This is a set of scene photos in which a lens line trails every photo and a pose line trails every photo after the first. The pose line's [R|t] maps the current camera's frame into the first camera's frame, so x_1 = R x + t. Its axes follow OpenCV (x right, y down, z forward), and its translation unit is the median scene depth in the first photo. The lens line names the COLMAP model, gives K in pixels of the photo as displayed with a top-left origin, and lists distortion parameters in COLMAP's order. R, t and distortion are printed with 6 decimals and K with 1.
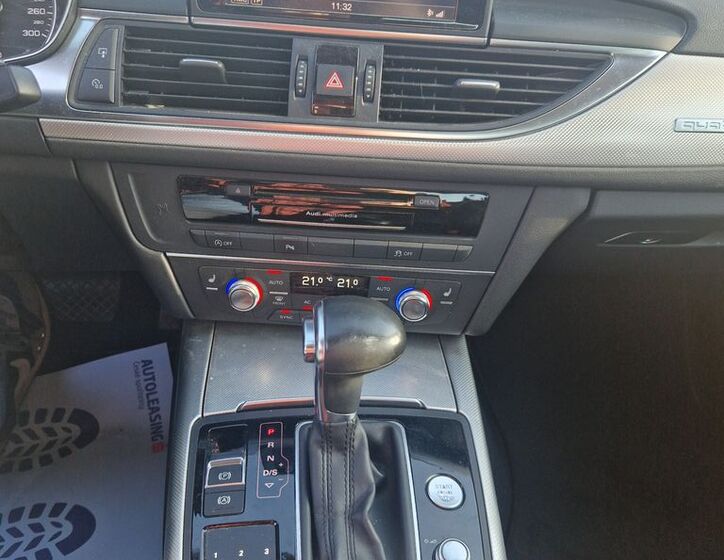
lens RADIAL K [[511.2, 0, 355.7], [0, 511.2, 281.7], [0, 0, 1]] dist [0.041879, -0.002924]
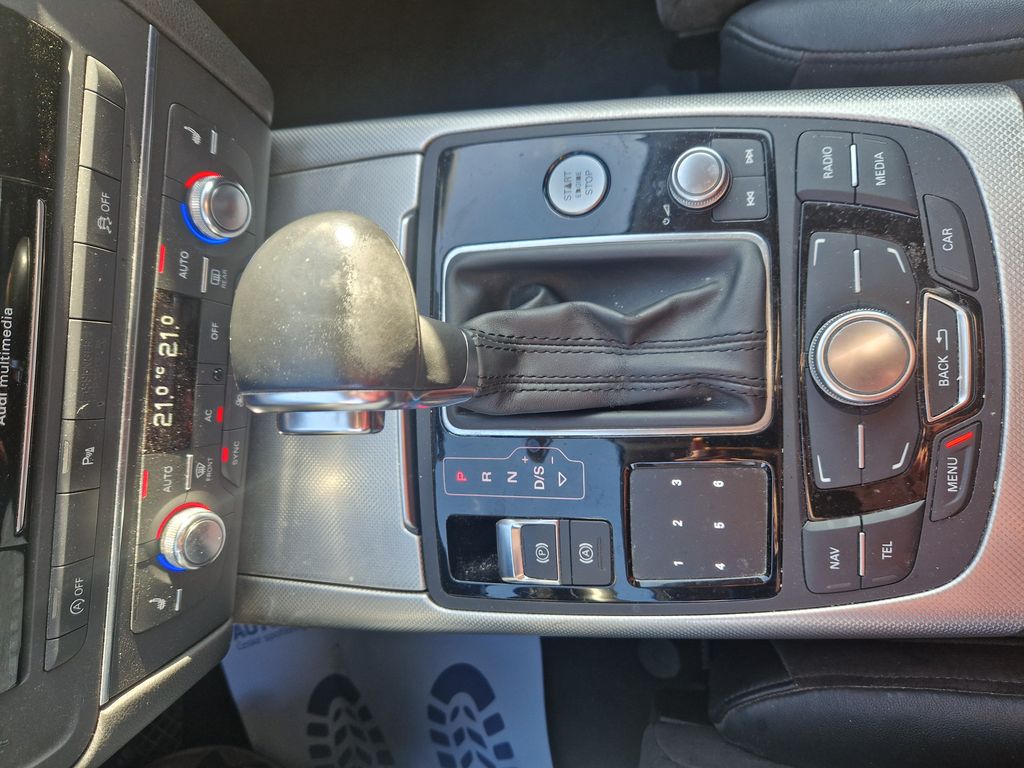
lens RADIAL K [[730.6, 0, 512.0], [0, 730.6, 384.0], [0, 0, 1]] dist [0.103417, -0.129399]
pose [[0.040052, -0.997596, -0.056551, -0.008570], [0.883322, 0.008896, 0.468682, -0.045105], [-0.467052, -0.068724, 0.881555, 0.219560]]
